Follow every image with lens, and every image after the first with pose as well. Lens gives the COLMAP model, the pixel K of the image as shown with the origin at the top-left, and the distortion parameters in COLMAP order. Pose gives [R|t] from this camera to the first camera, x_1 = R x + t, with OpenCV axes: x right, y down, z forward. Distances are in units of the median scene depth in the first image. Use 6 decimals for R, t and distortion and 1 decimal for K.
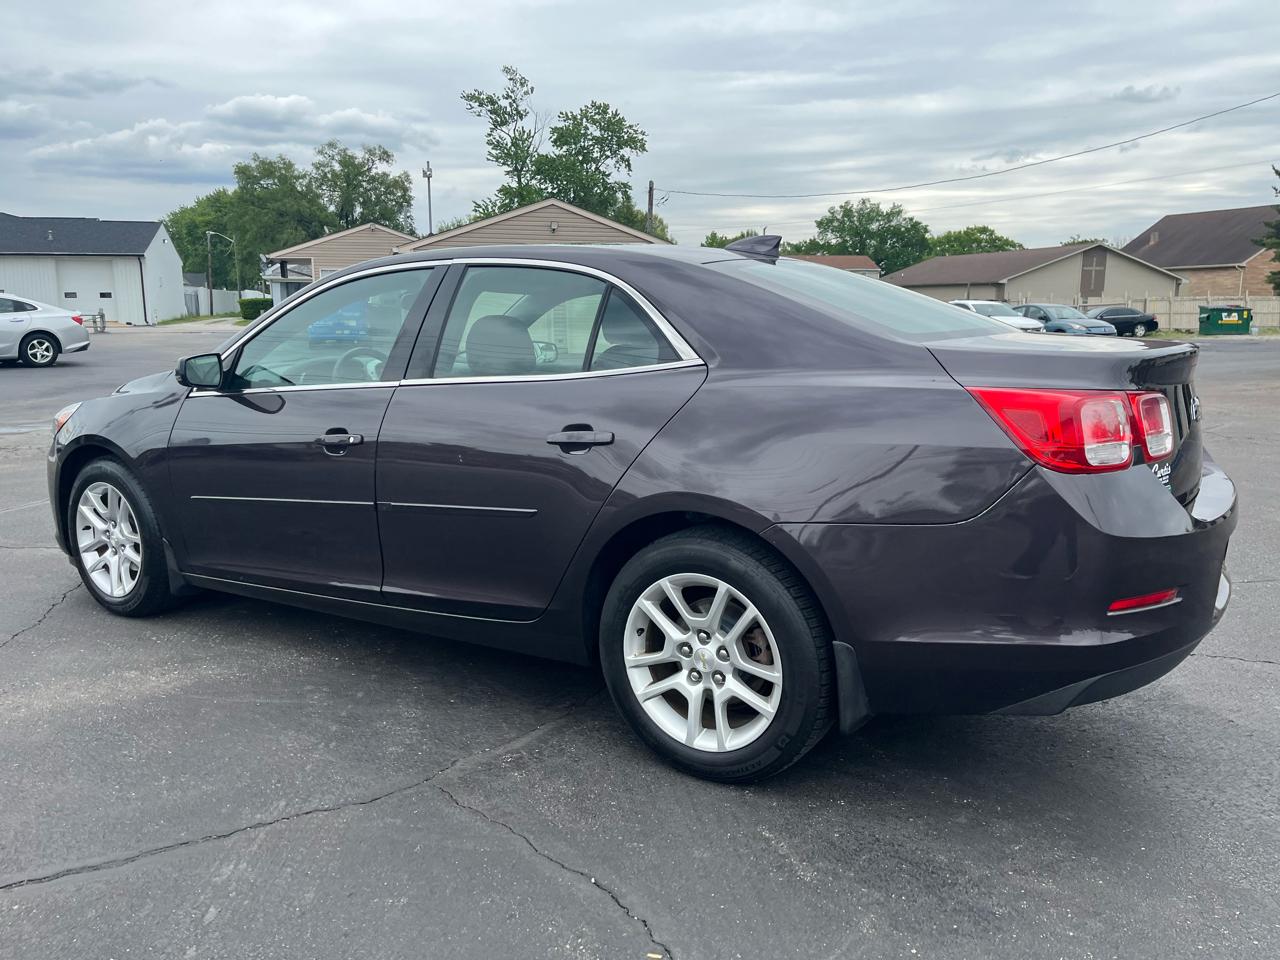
lens RADIAL K [[967.1, 0, 646.8], [0, 967.1, 476.7], [0, 0, 1]] dist [0.059819, -0.073702]
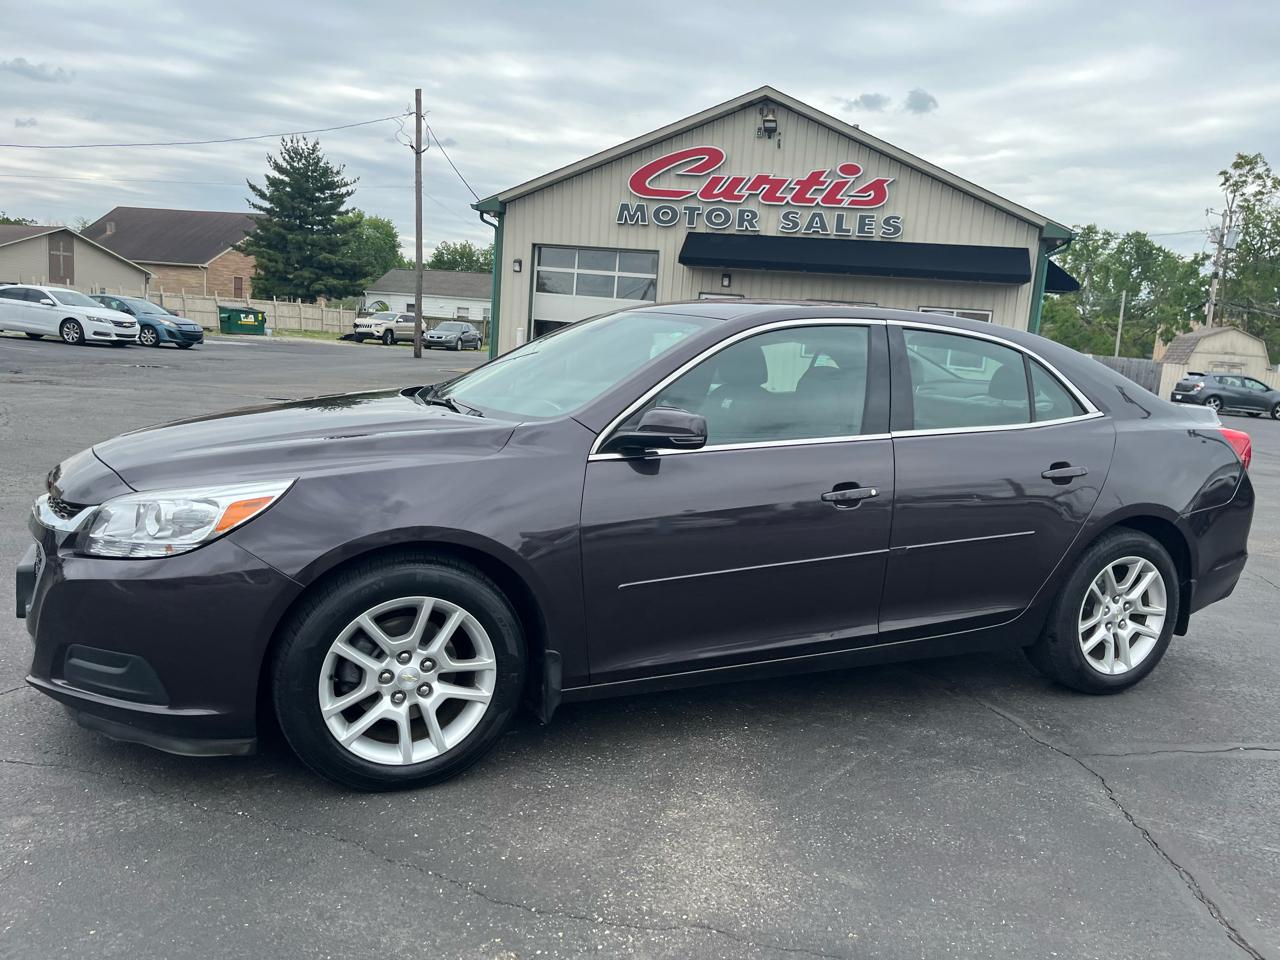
lens RADIAL K [[969.8, 0, 648.6], [0, 969.8, 482.6], [0, 0, 1]] dist [0.061435, -0.088573]
pose [[0.541753, -0.086391, 0.836086, -0.043347], [0.074254, 0.995734, 0.054774, -0.004098], [-0.837251, 0.032409, 0.545857, 0.021255]]
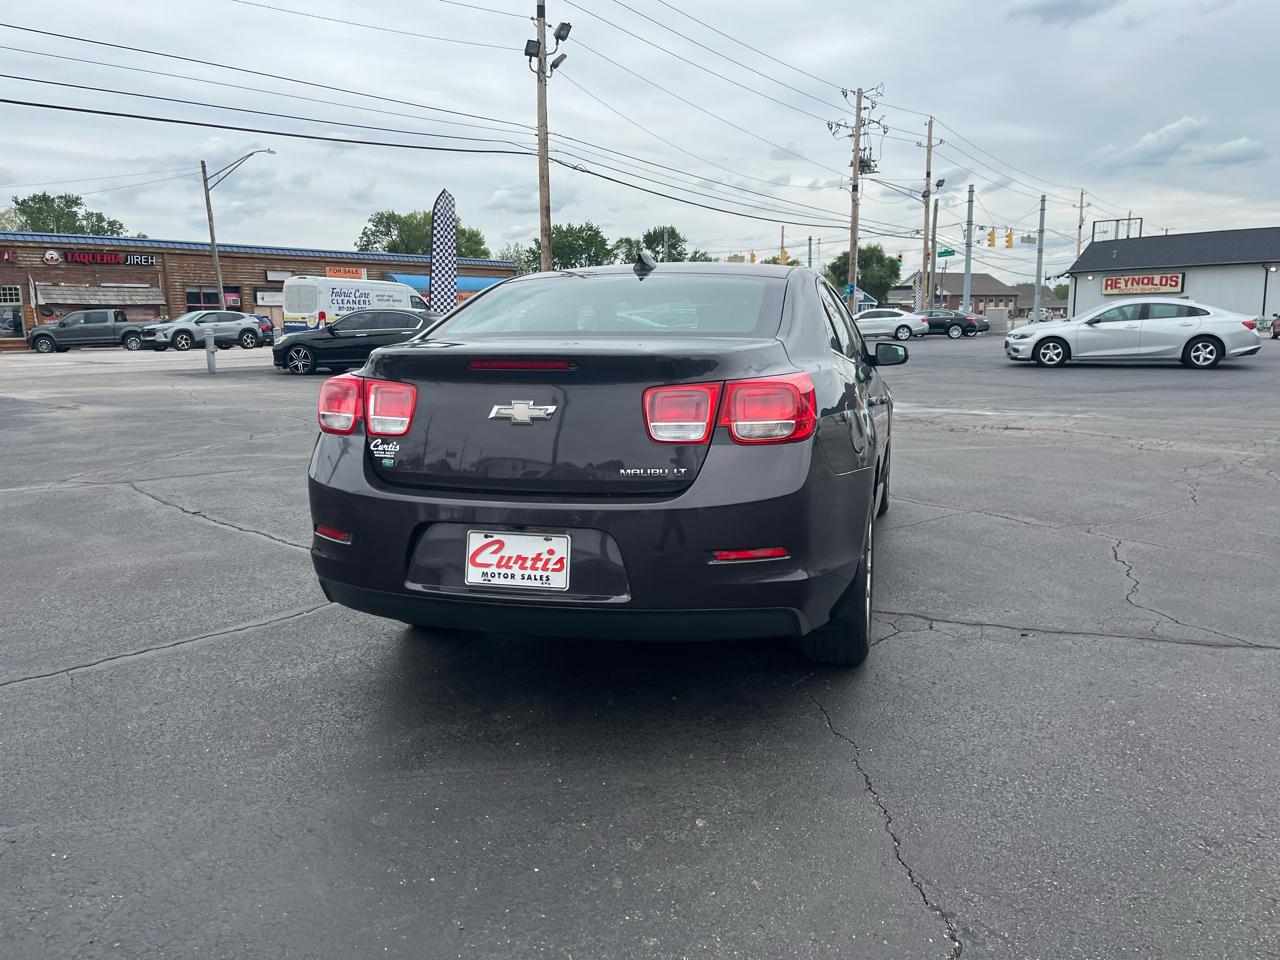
lens RADIAL K [[970.5, 0, 650.7], [0, 970.5, 482.0], [0, 0, 1]] dist [0.056839, -0.067153]
pose [[0.299477, 0.156354, -0.941205, 0.053612], [-0.156869, 0.981125, 0.113072, -0.004447], [0.941120, 0.113783, 0.318351, 0.027505]]
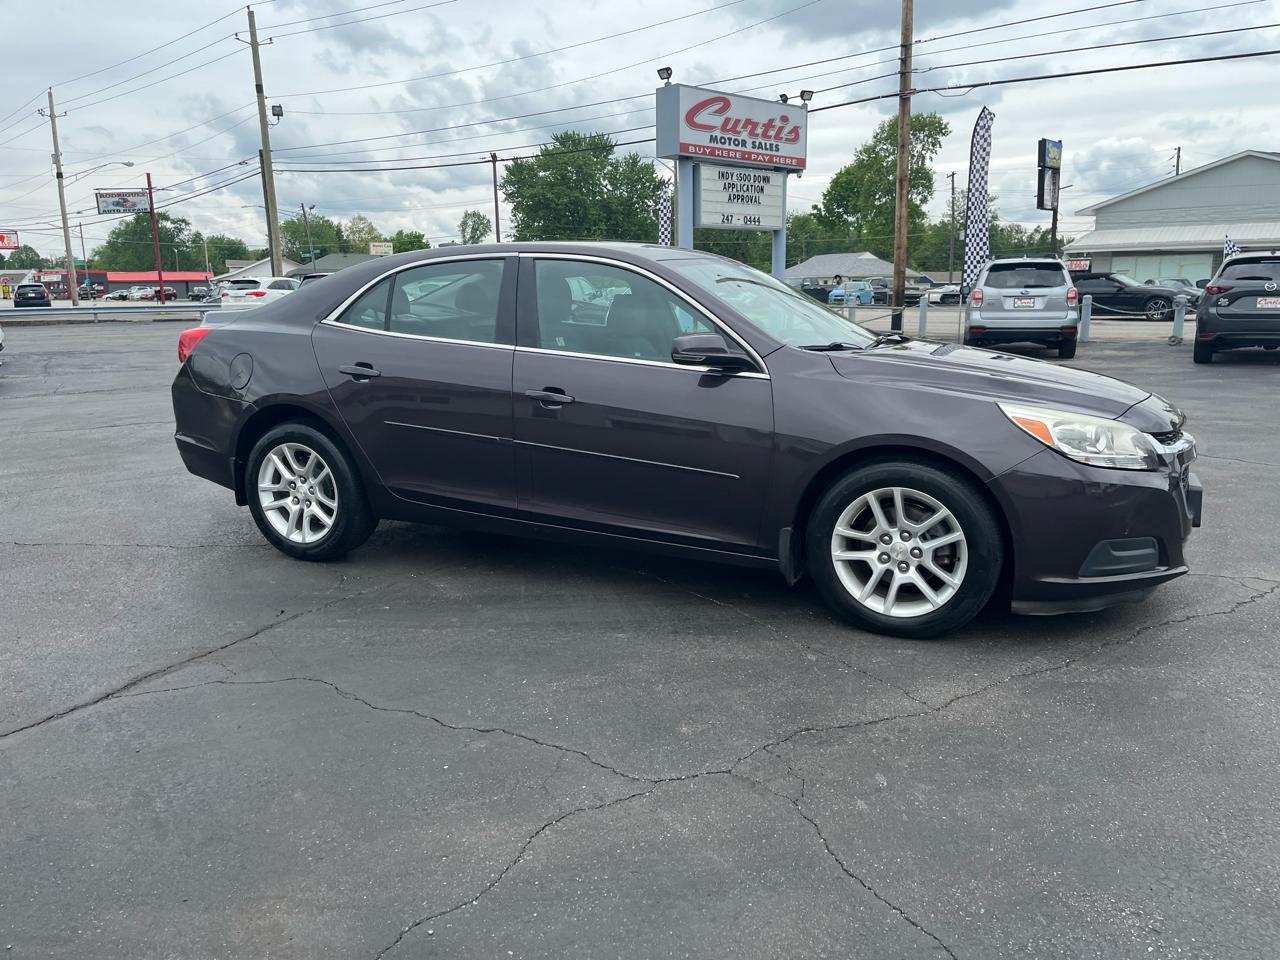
lens RADIAL K [[967.1, 0, 646.8], [0, 967.1, 476.7], [0, 0, 1]] dist [0.059819, -0.073702]
pose [[-0.988422, 0.038889, -0.146660, 0.007002], [-0.016038, 0.934404, 0.355854, -0.017596], [0.150878, 0.354086, -0.922962, 0.101327]]
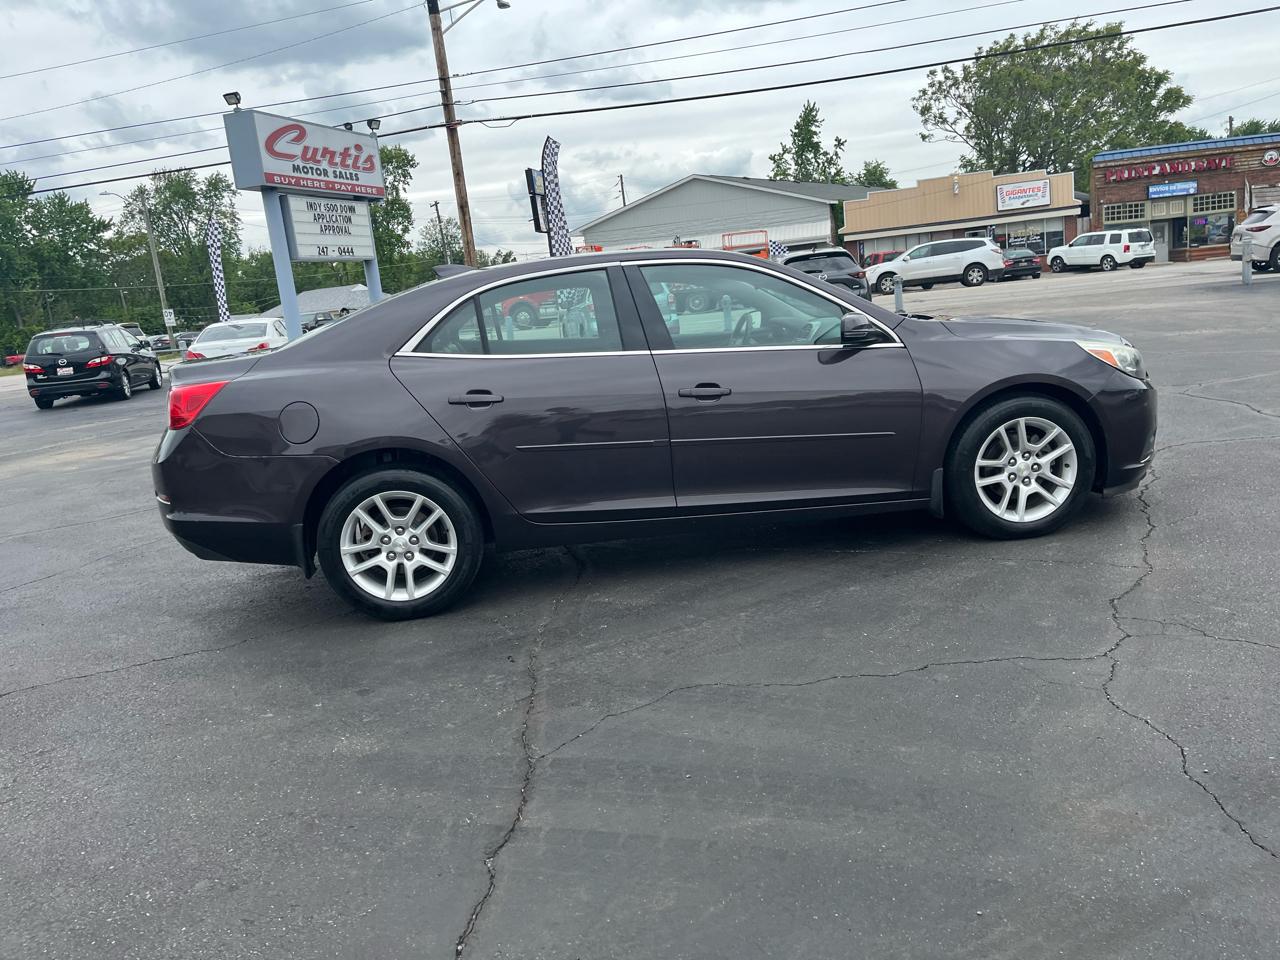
lens RADIAL K [[969.1, 0, 647.2], [0, 969.1, 472.0], [0, 0, 1]] dist [0.070402, -0.095143]
pose [[-0.775840, 0.193353, -0.600572, 0.036644], [-0.008375, 0.948645, 0.316233, -0.016224], [0.630874, 0.250376, -0.734378, 0.091629]]
